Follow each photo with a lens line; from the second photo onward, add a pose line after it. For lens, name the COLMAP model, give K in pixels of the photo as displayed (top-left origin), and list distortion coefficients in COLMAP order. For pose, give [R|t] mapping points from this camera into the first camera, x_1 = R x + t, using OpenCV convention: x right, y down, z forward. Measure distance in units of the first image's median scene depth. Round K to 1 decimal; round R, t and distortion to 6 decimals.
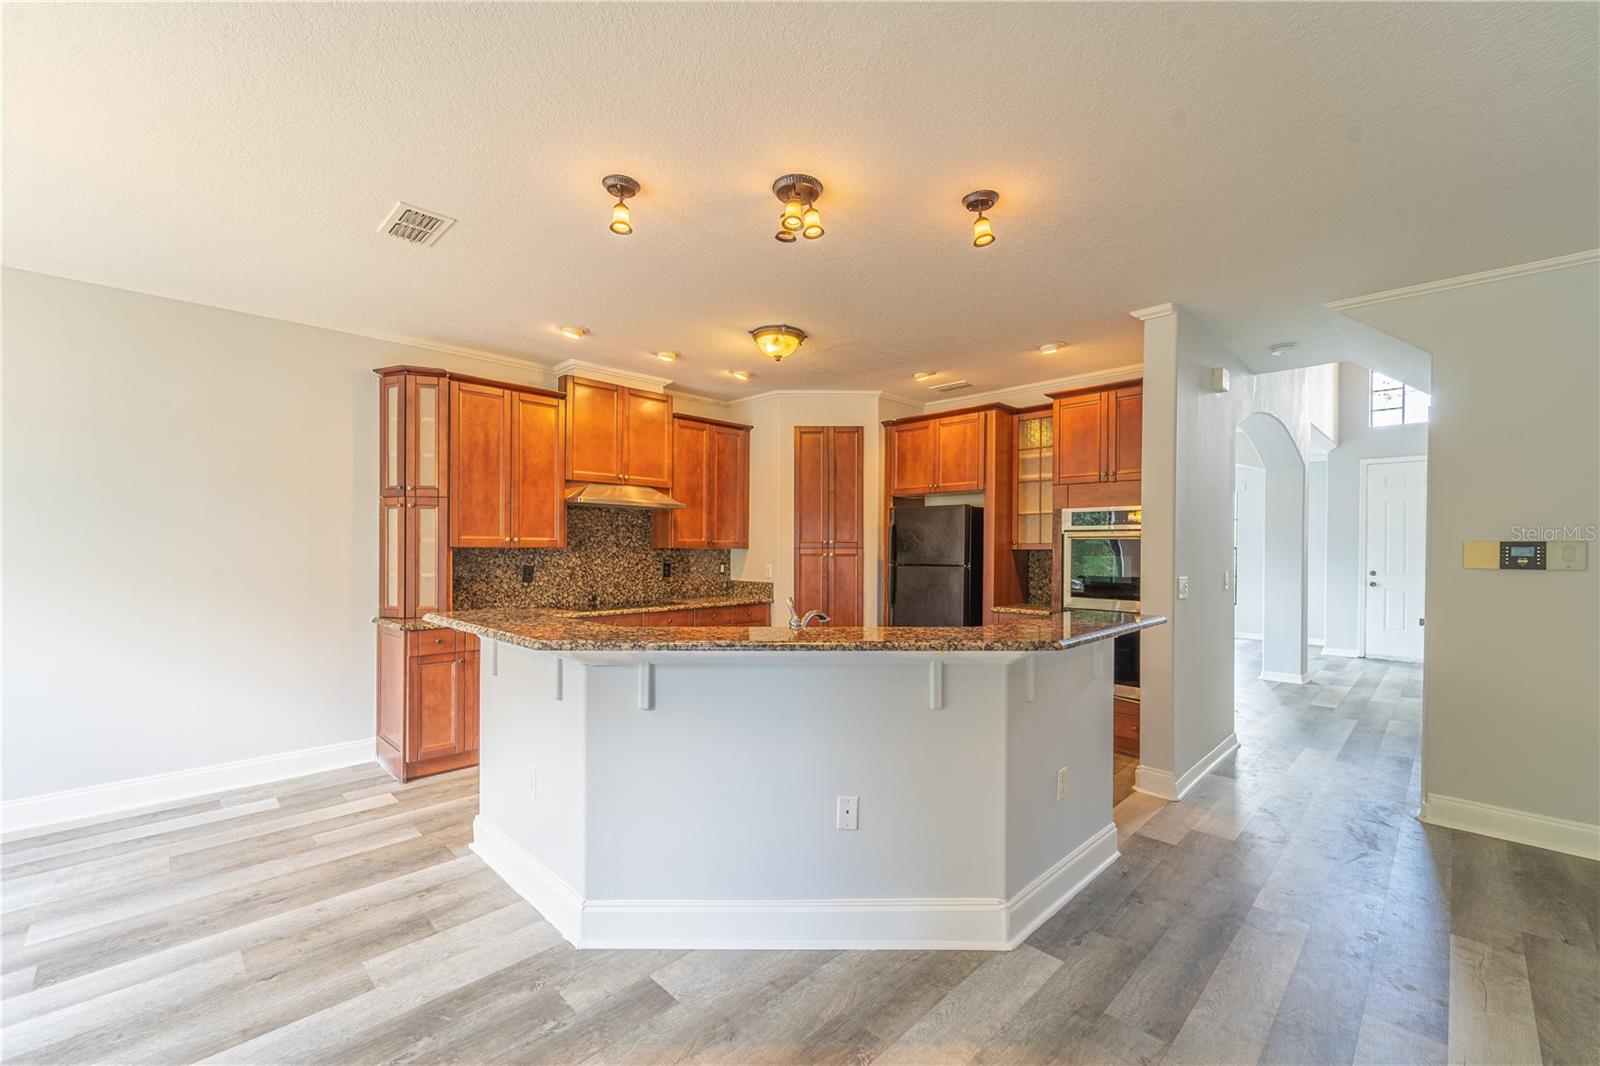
lens RADIAL K [[653.0, 0, 799.4], [0, 653.0, 550.6], [0, 0, 1]] dist [0.007335, -0.004471]
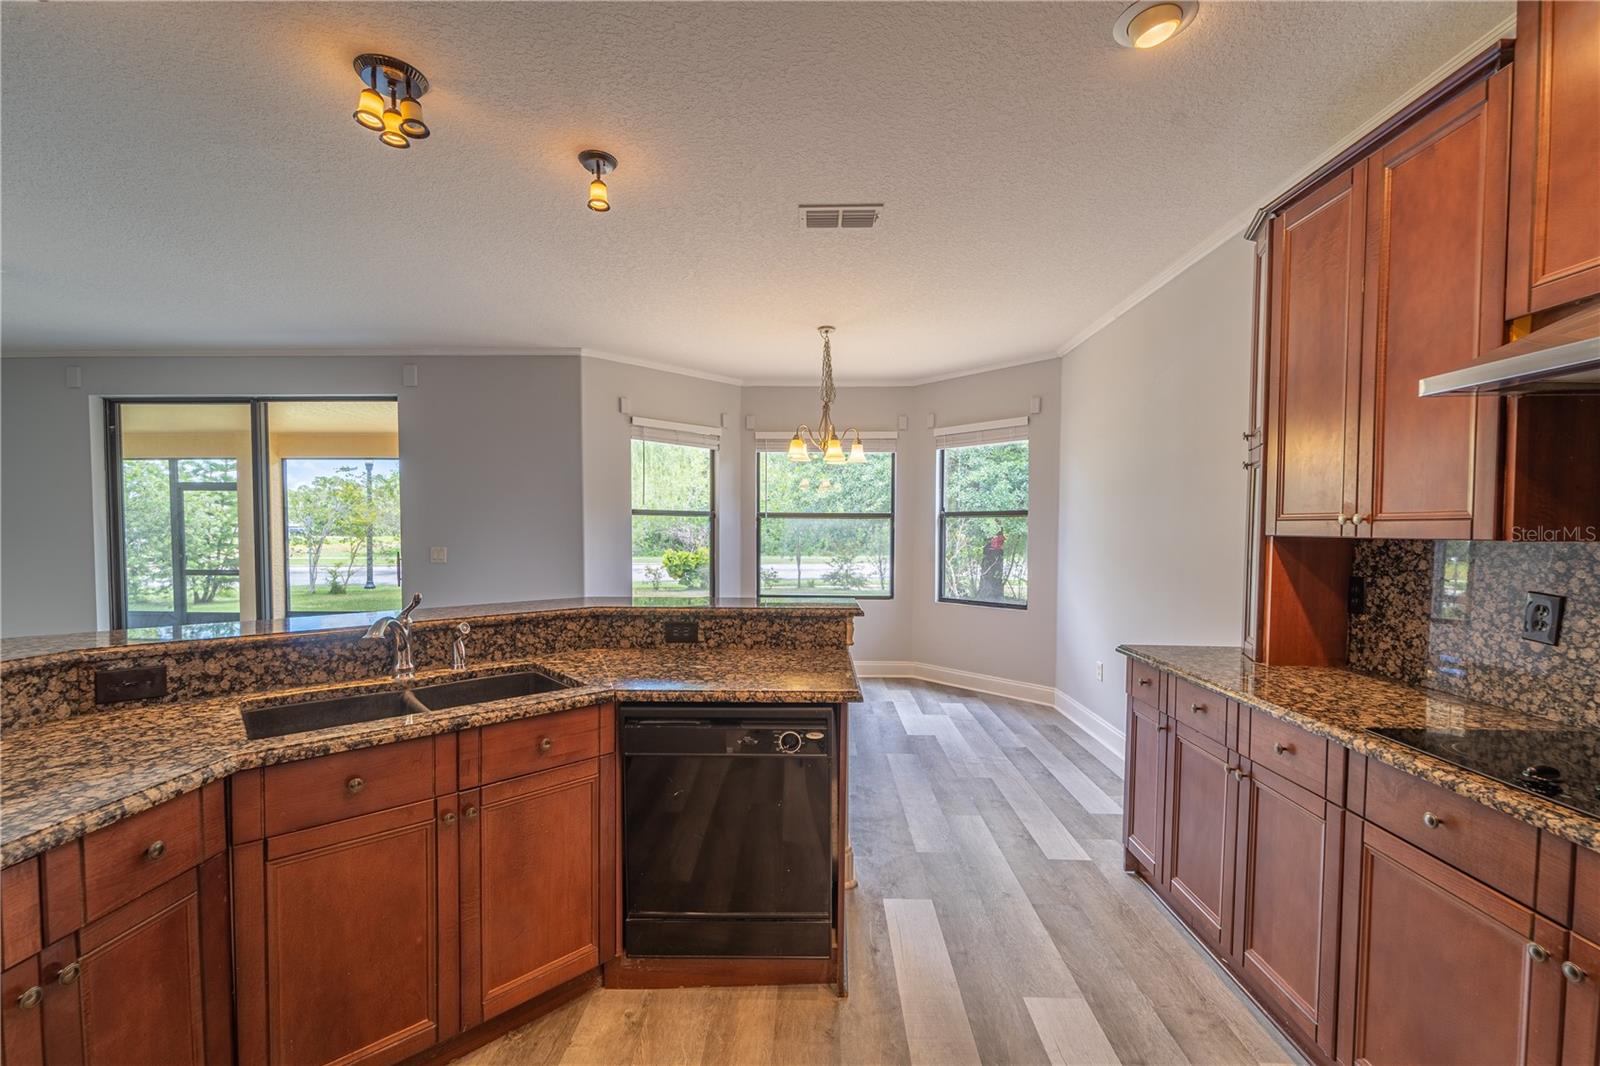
lens RADIAL K [[653.0, 0, 799.4], [0, 653.0, 550.6], [0, 0, 1]] dist [0.007335, -0.004471]
pose [[-0.723911, 0.015547, -0.689719, 0.090005], [-0.013087, 0.999257, 0.036261, -0.005868], [0.689770, 0.035276, -0.723169, 0.885550]]
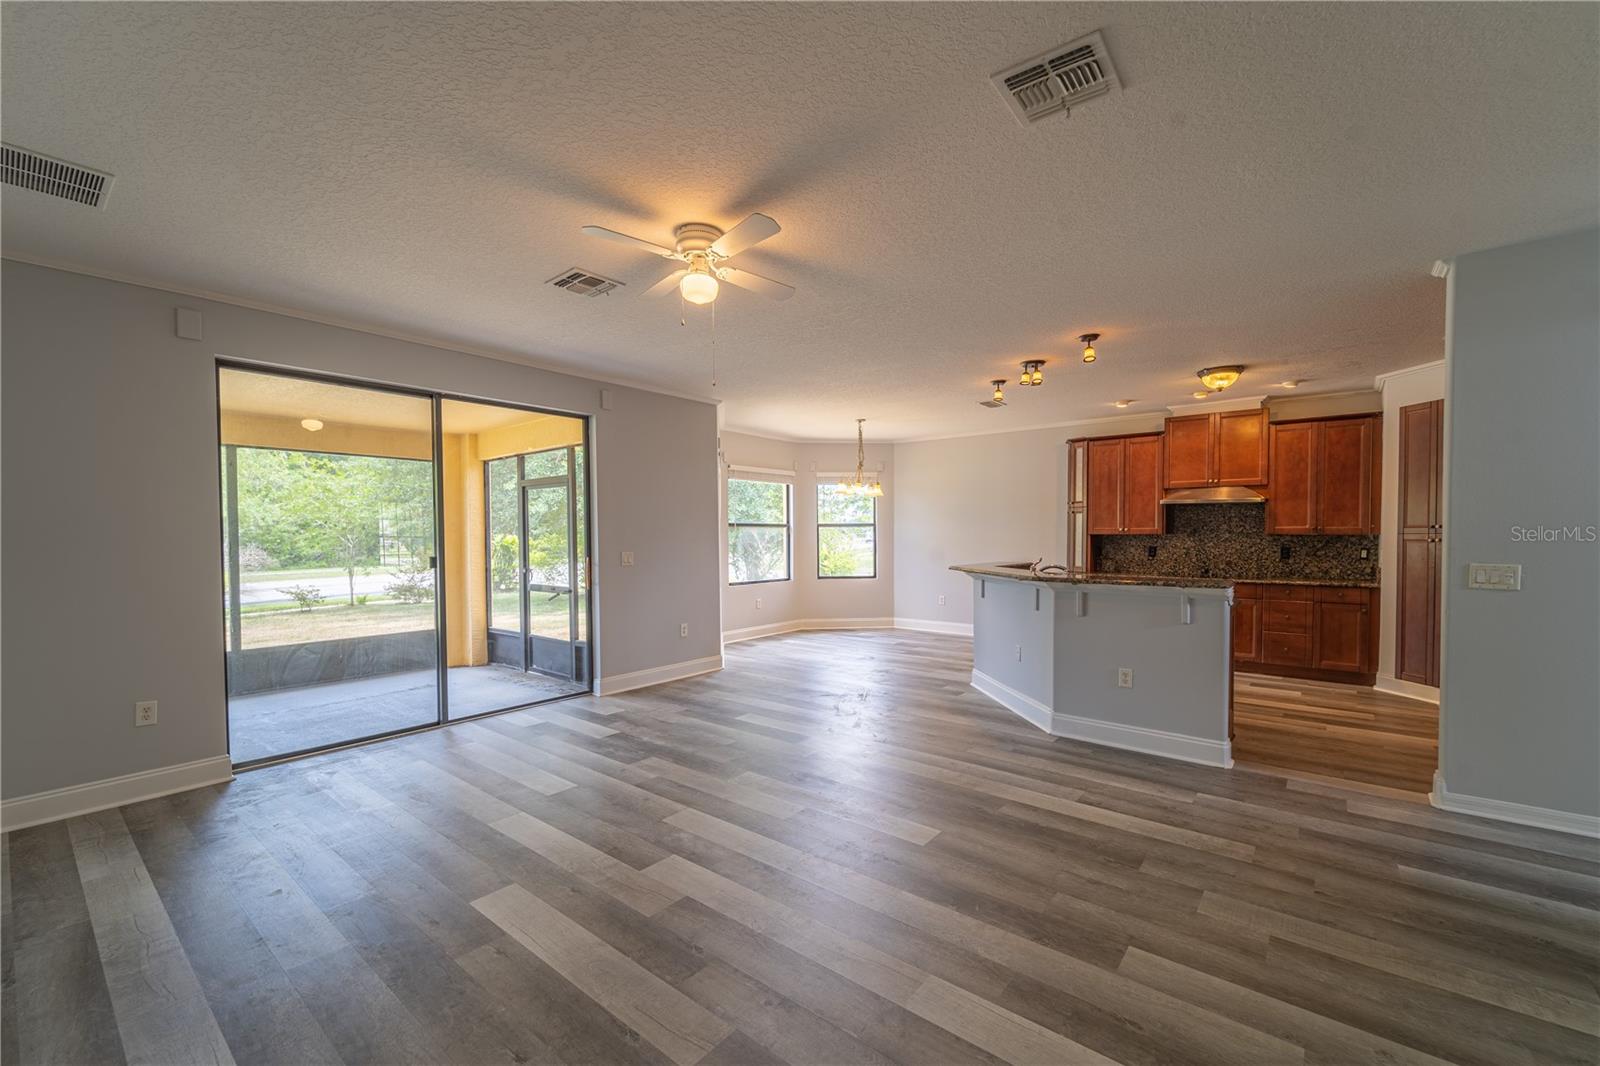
lens RADIAL K [[653.0, 0, 799.4], [0, 653.0, 550.6], [0, 0, 1]] dist [0.007335, -0.004471]
pose [[0.105614, 0.018771, -0.994230, 0.926502], [-0.003416, 0.999823, 0.018513, 0.007276], [0.994401, 0.001441, 0.105660, 0.012922]]
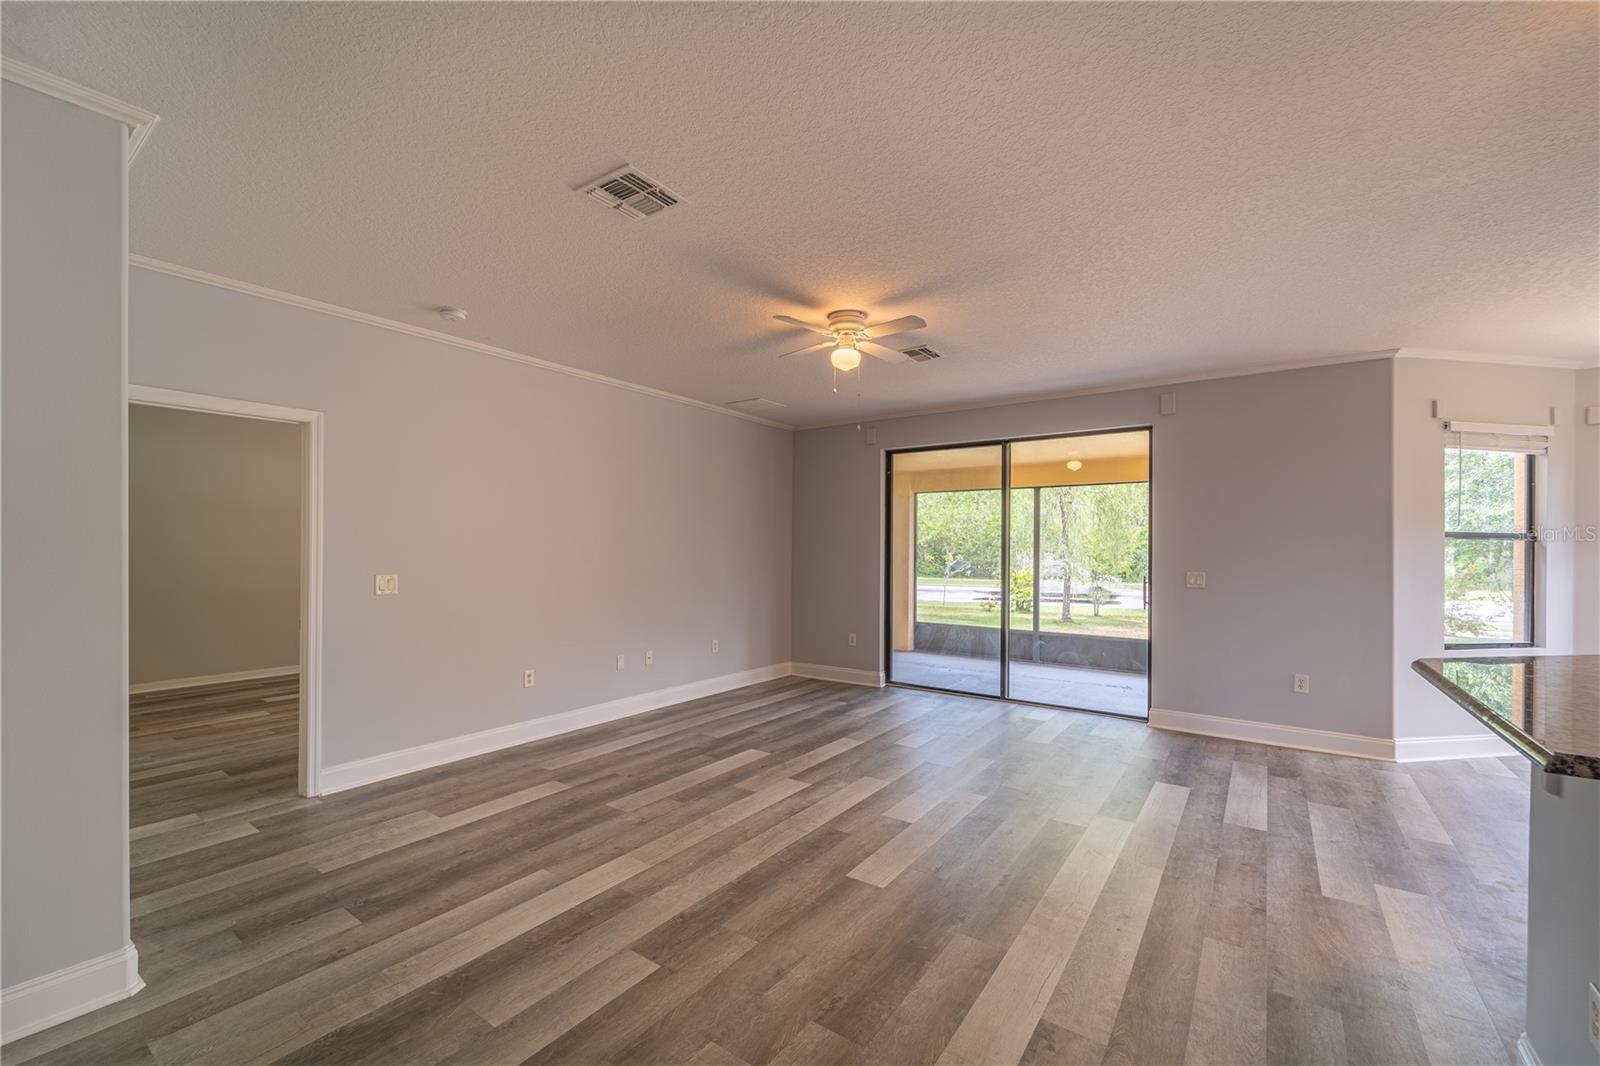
lens RADIAL K [[653.0, 0, 799.4], [0, 653.0, 550.6], [0, 0, 1]] dist [0.007335, -0.004471]
pose [[-0.985882, -0.012195, -0.166999, 0.532781], [-0.014051, 0.999852, 0.009939, -0.002173], [0.166853, 0.012146, -0.985907, 0.671957]]
